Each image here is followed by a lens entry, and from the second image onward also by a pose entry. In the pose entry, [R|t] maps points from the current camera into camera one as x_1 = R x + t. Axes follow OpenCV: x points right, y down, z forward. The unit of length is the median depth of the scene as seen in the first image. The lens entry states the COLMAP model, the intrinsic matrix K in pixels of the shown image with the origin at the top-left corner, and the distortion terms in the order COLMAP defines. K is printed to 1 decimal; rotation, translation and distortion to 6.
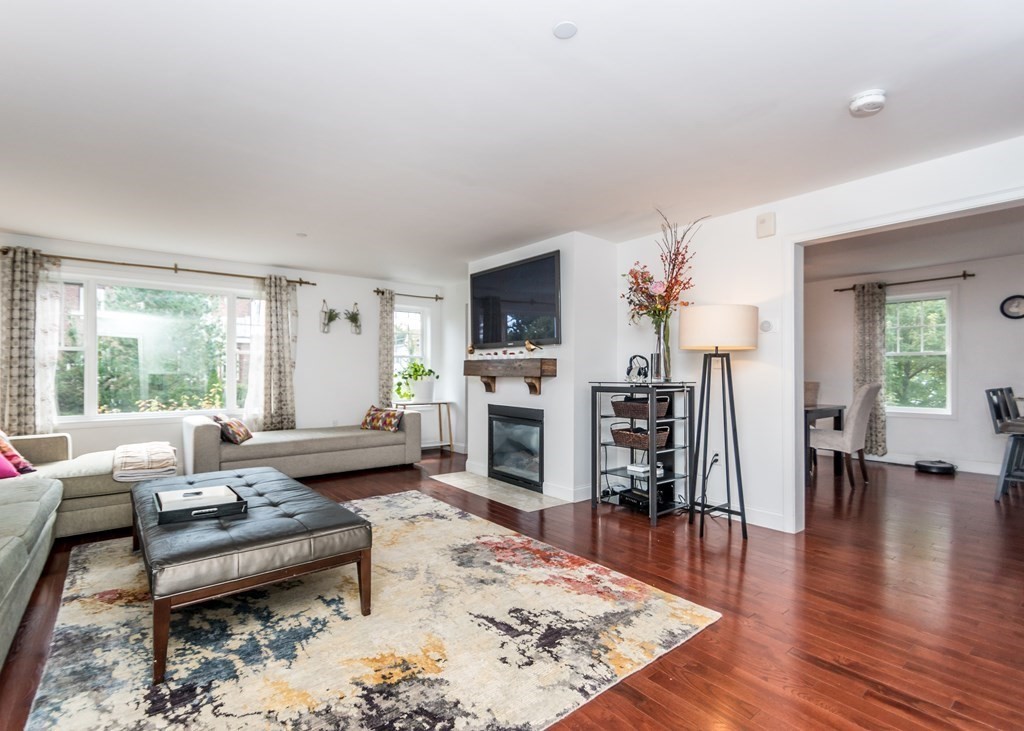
lens RADIAL K [[490.9, 0, 504.1], [0, 490.9, 372.3], [0, 0, 1]] dist [0.001970, 0.000159]
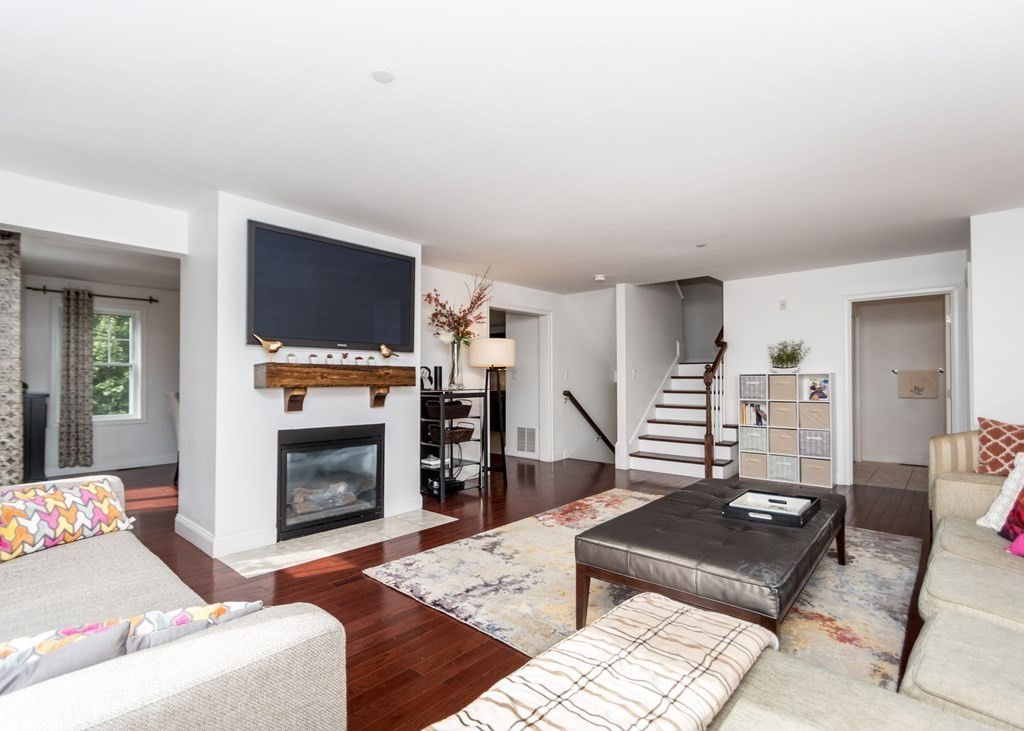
lens RADIAL K [[490.9, 0, 504.1], [0, 490.9, 372.3], [0, 0, 1]] dist [0.001970, 0.000159]
pose [[-0.176204, 0.018258, 0.984184, -1.019092], [0.002588, 0.999833, -0.018085, -0.000263], [-0.984350, -0.000639, -0.176222, 1.144440]]
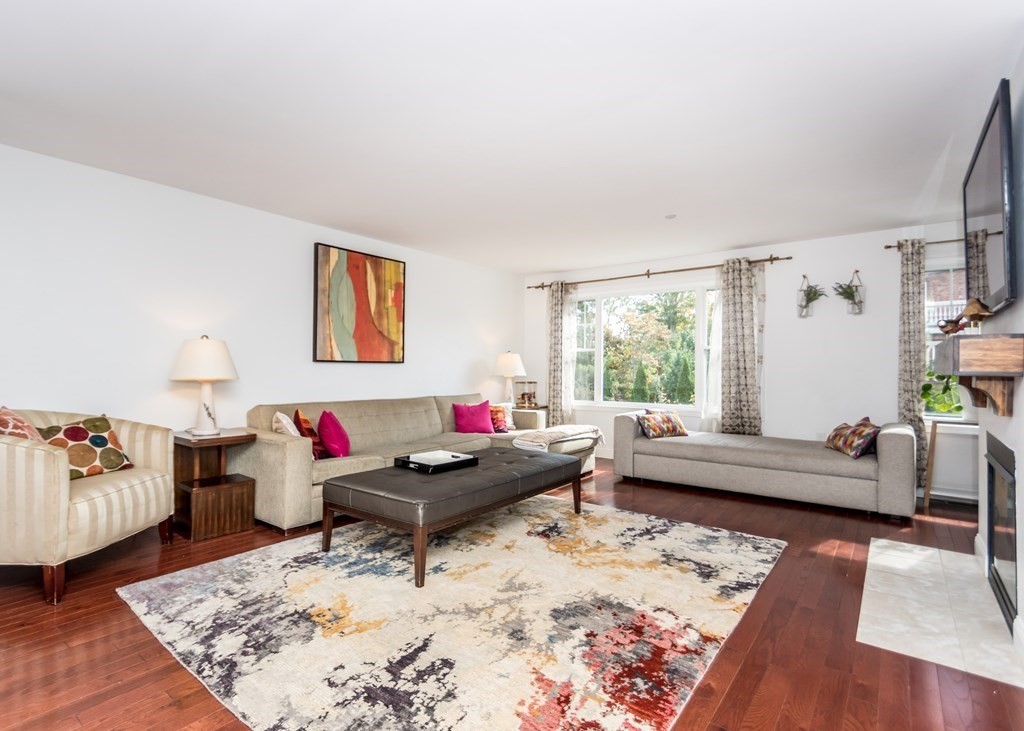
lens RADIAL K [[510.0, 0, 471.5], [0, 510.0, 360.6], [0, 0, 1]] dist [0.006754, 0.000292]
pose [[0.212149, -0.013840, -0.977139, 0.514005], [-0.005597, 0.999866, -0.015377, 0.004996], [0.977221, 0.008731, 0.212043, 0.520485]]
